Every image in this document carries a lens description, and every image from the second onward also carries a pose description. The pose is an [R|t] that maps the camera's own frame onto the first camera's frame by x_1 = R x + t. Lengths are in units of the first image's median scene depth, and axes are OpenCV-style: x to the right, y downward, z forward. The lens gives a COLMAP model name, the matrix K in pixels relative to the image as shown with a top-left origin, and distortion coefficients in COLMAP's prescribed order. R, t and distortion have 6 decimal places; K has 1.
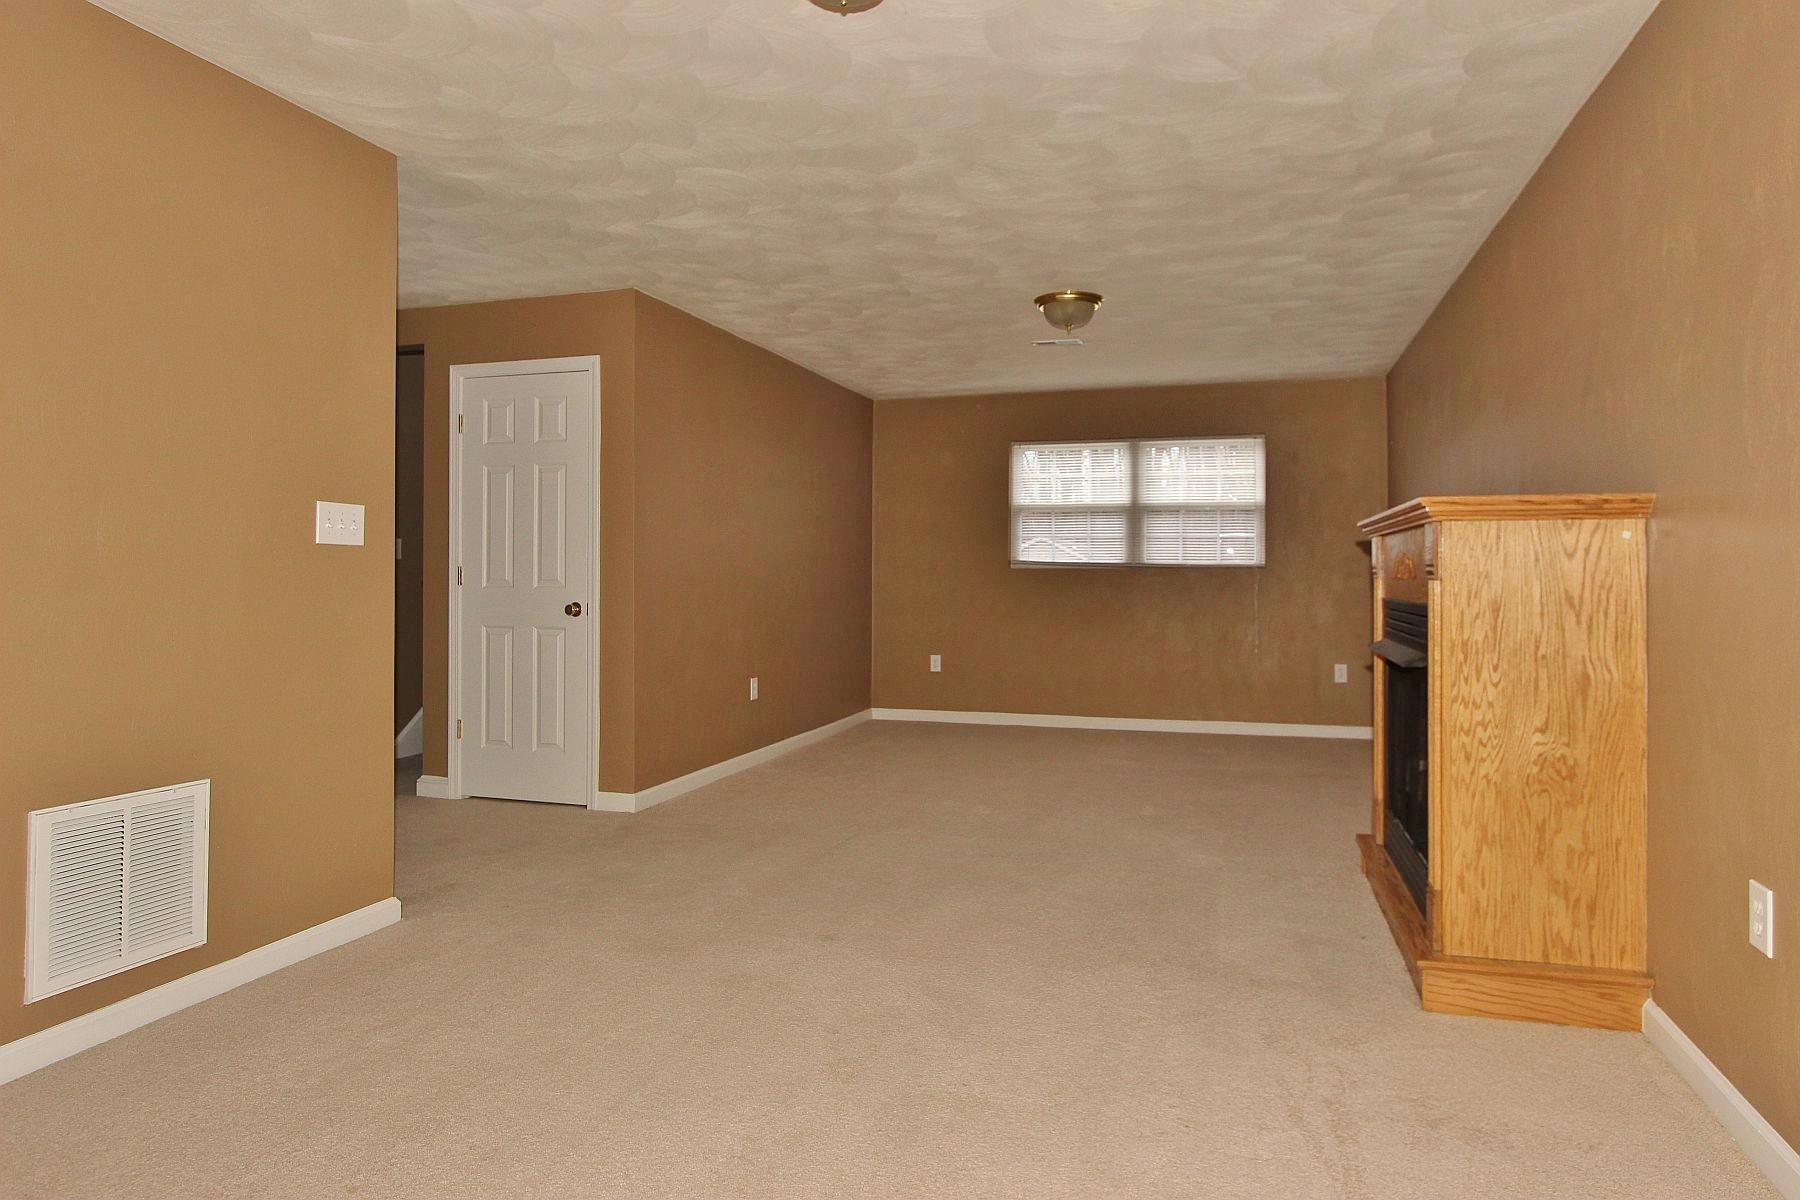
lens RADIAL K [[1057.0, 0, 904.8], [0, 1057.0, 570.4], [0, 0, 1]] dist [-0.020525, 0.001324]
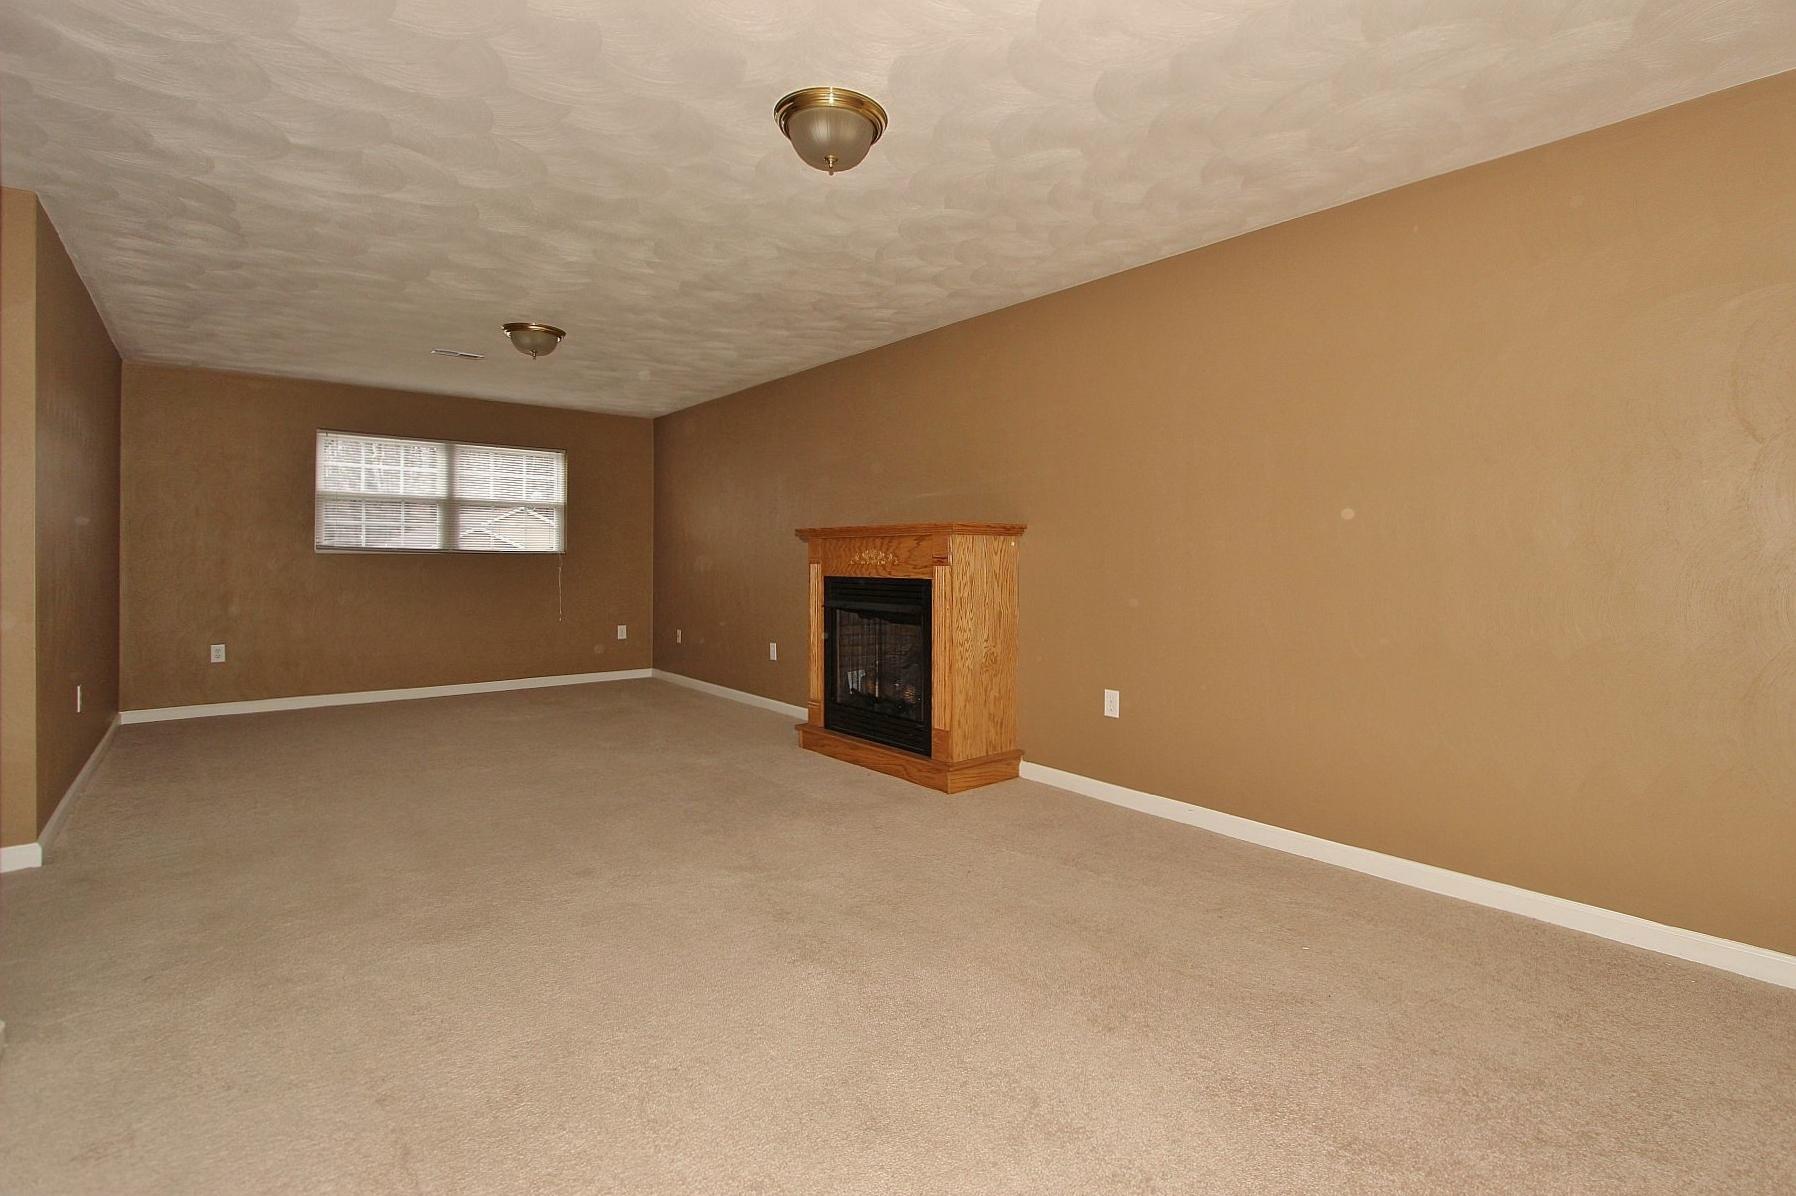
lens RADIAL K [[834.8, 0, 918.6], [0, 834.8, 572.0], [0, 0, 1]] dist [-0.013274, 0.001850]
pose [[0.546022, -0.011906, 0.837686, -0.400874], [-0.006435, 0.999810, 0.018405, -0.003610], [-0.837746, -0.015440, 0.545842, 0.119447]]
